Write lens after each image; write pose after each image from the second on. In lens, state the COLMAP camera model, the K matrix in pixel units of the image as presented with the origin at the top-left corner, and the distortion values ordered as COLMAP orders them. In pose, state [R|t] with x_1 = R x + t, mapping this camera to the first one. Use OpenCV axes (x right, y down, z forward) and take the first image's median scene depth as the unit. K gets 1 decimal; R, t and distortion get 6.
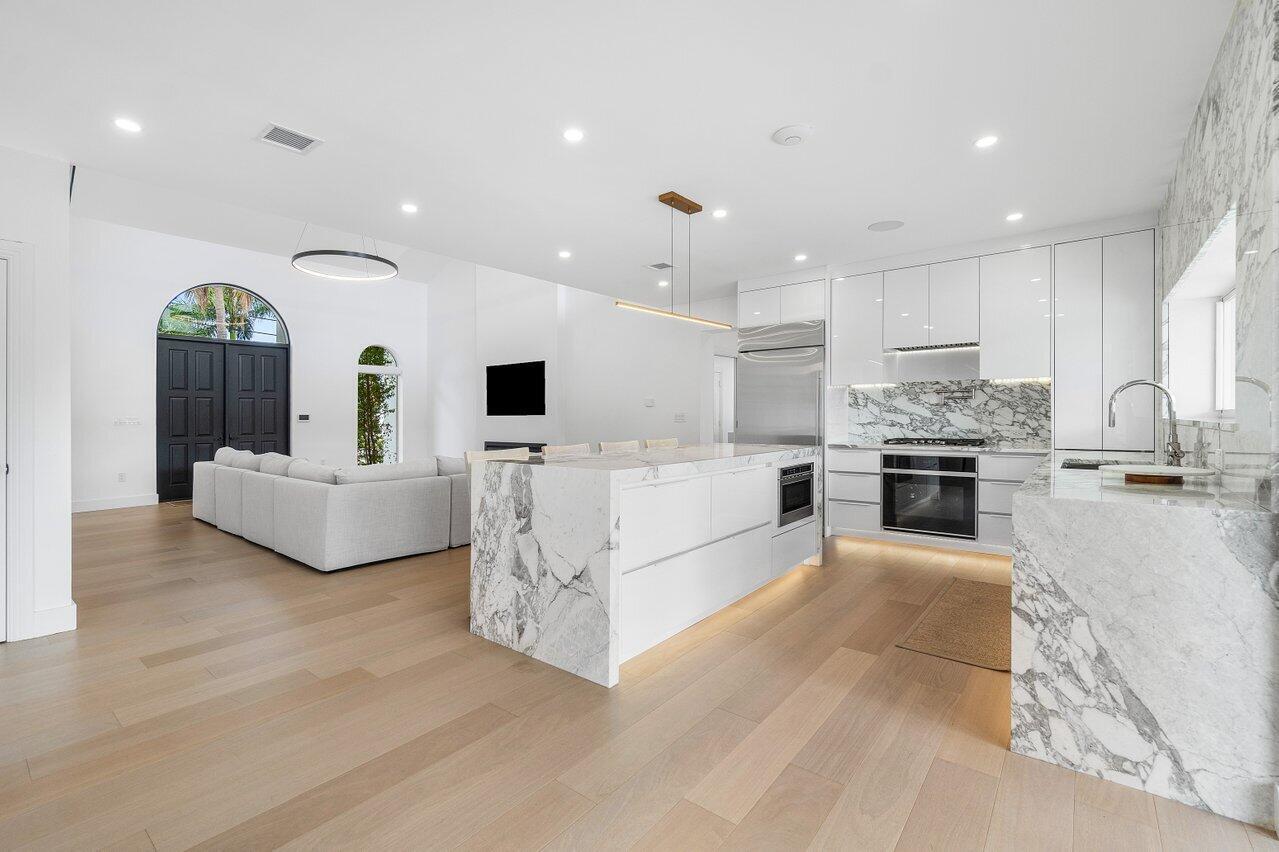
lens RADIAL K [[559.6, 0, 639.2], [0, 559.6, 415.3], [0, 0, 1]] dist [-0.007241, 0.001697]
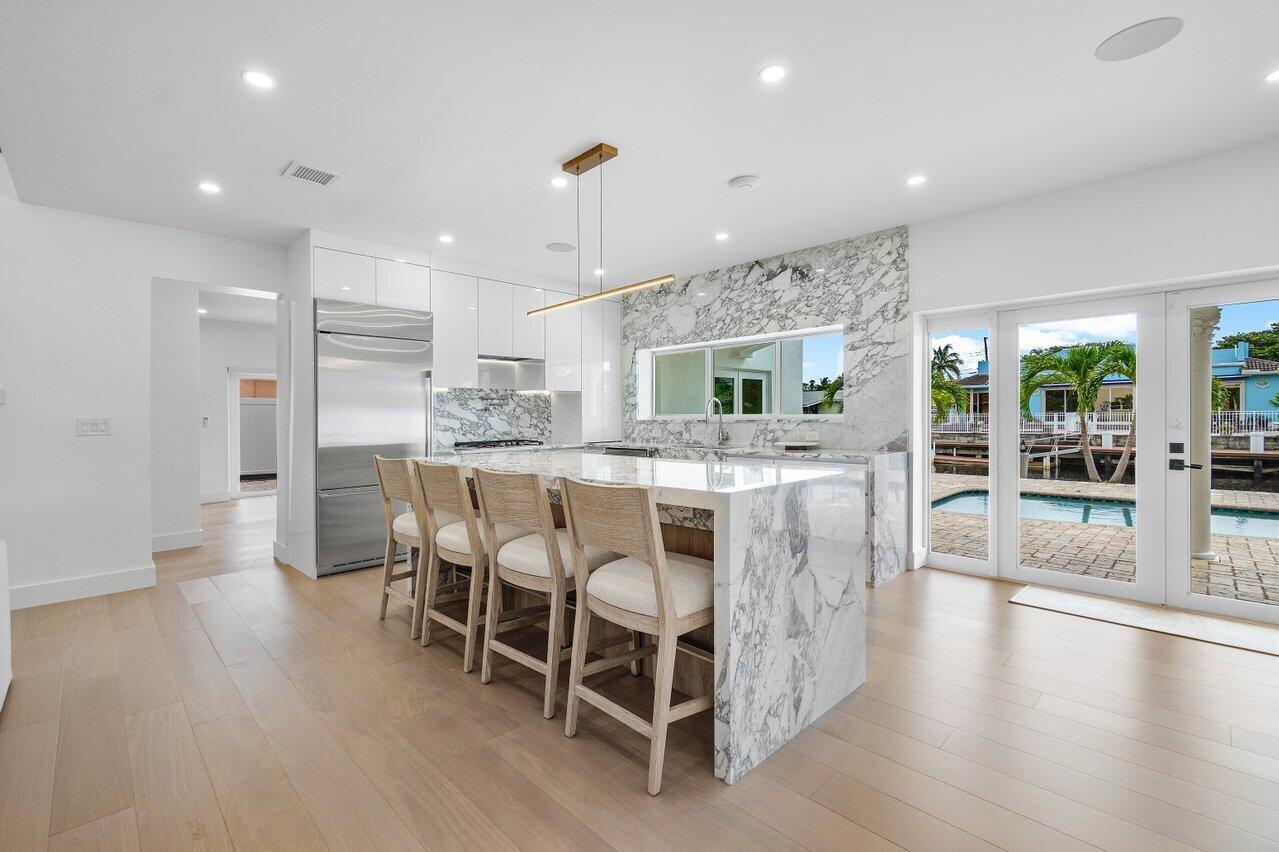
lens RADIAL K [[559.6, 0, 608.6], [0, 559.6, 423.6], [0, 0, 1]] dist [-0.007241, 0.001697]
pose [[0.146944, -0.008642, 0.989107, -0.550596], [0.007729, 0.999941, 0.007589, 0.000944], [-0.989115, 0.006530, 0.147002, 0.635995]]
